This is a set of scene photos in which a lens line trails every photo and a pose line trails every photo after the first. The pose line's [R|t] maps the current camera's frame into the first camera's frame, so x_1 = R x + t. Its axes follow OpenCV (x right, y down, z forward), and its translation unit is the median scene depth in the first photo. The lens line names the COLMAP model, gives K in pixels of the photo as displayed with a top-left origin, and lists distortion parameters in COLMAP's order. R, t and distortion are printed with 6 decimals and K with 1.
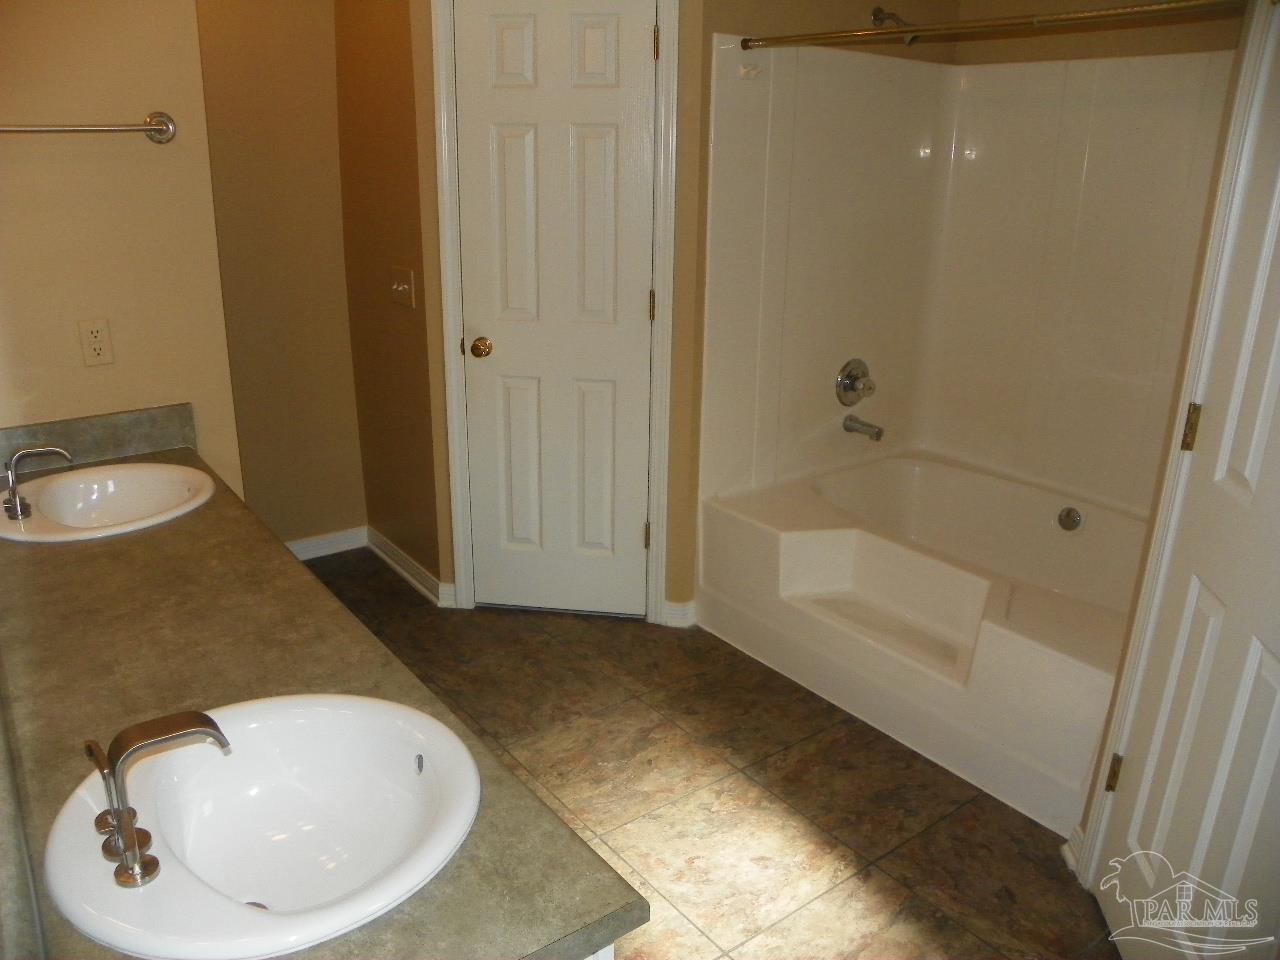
lens RADIAL K [[970.5, 0, 630.6], [0, 970.5, 476.9], [0, 0, 1]] dist [-0.139235, 0.073606]
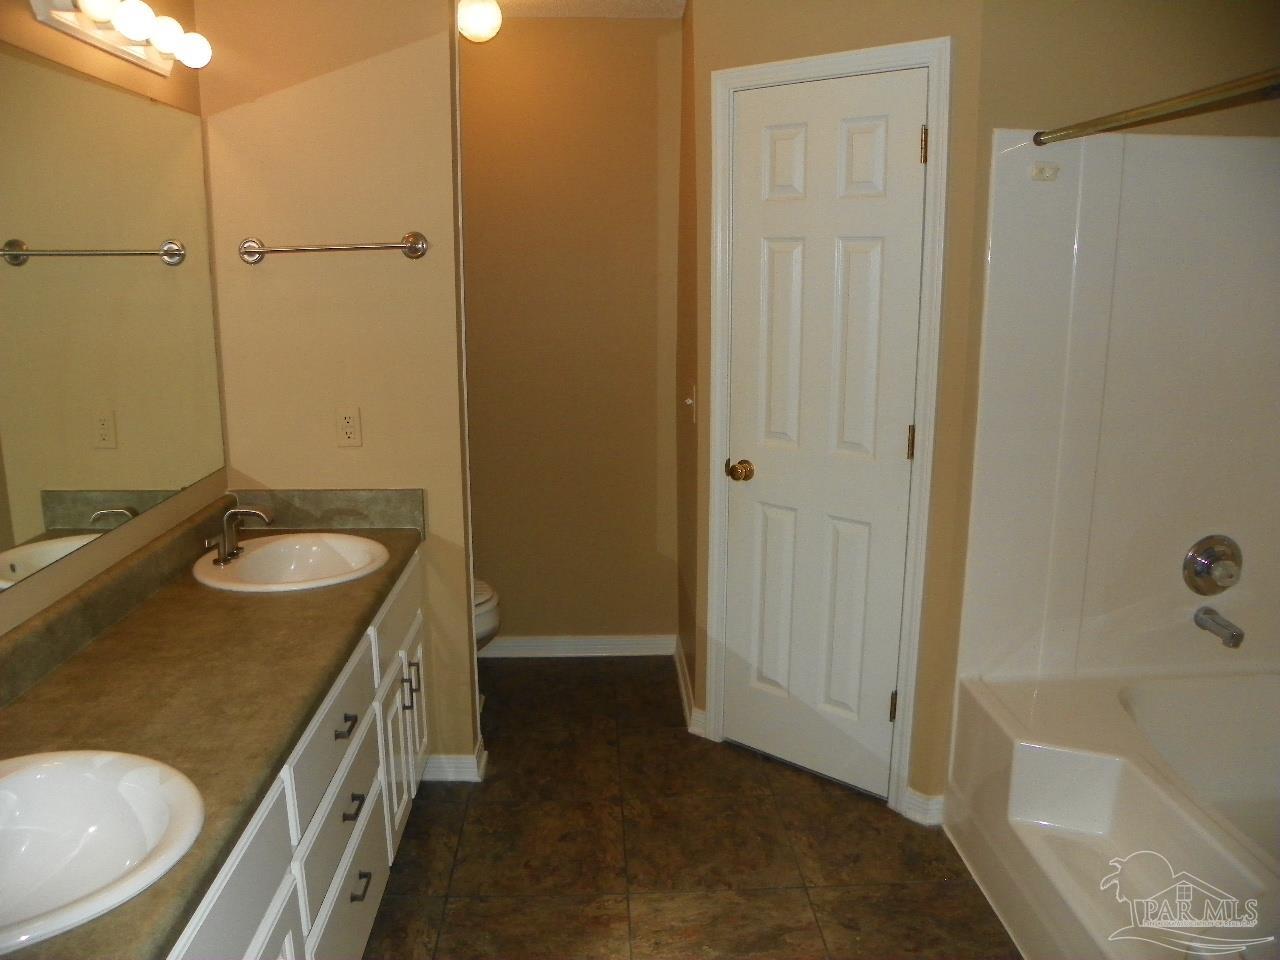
lens RADIAL K [[970.5, 0, 636.5], [0, 970.5, 476.3], [0, 0, 1]] dist [-0.139235, 0.073606]
pose [[0.827523, 0.104807, -0.551563, 0.293972], [-0.167152, 0.983863, -0.063830, -0.051443], [0.535972, 0.145015, 0.831688, 0.158399]]
